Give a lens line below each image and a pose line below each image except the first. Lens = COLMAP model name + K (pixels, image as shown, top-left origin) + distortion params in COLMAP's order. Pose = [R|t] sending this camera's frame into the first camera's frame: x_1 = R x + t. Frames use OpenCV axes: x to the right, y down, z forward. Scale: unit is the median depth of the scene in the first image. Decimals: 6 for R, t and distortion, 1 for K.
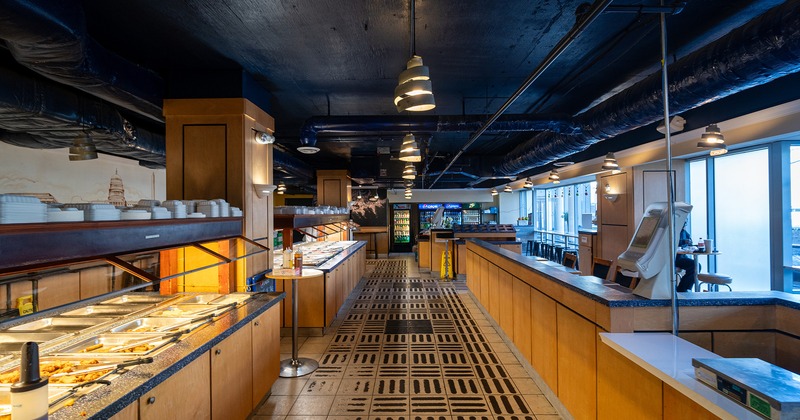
lens RADIAL K [[375.4, 0, 400.4], [0, 375.4, 208.9], [0, 0, 1]] dist [-0.003148, -0.002710]
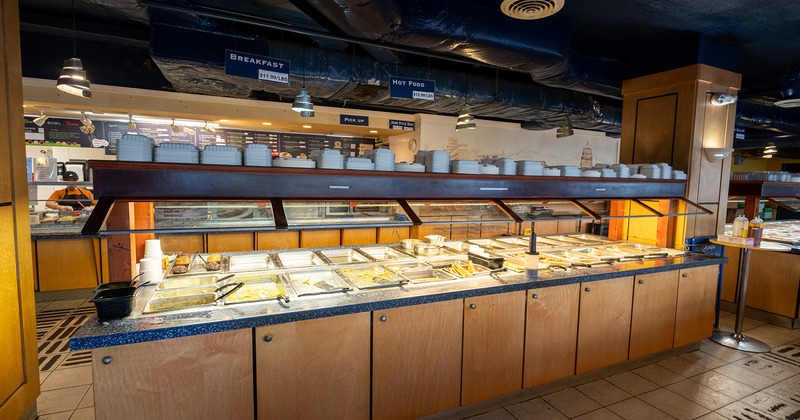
lens RADIAL K [[375.4, 0, 399.5], [0, 375.4, 208.6], [0, 0, 1]] dist [-0.003148, -0.002710]
pose [[0.436352, 0.095891, -0.894652, 0.179810], [-0.018513, 0.995051, 0.097622, 0.013755], [0.899586, -0.026035, 0.435968, -0.193409]]
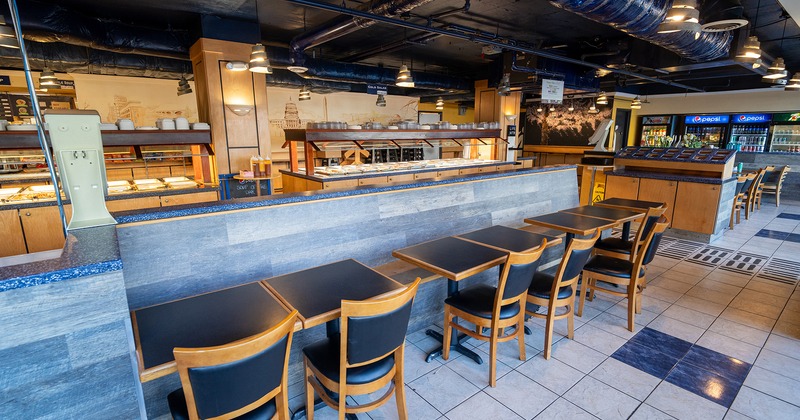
lens RADIAL K [[375.4, 0, 410.4], [0, 375.4, 213.7], [0, 0, 1]] dist [-0.003148, -0.002710]
pose [[0.644251, 0.166979, -0.746364, 1.130867], [0.006854, 0.974576, 0.223952, 0.019170], [0.764783, -0.149397, 0.626727, 0.651123]]
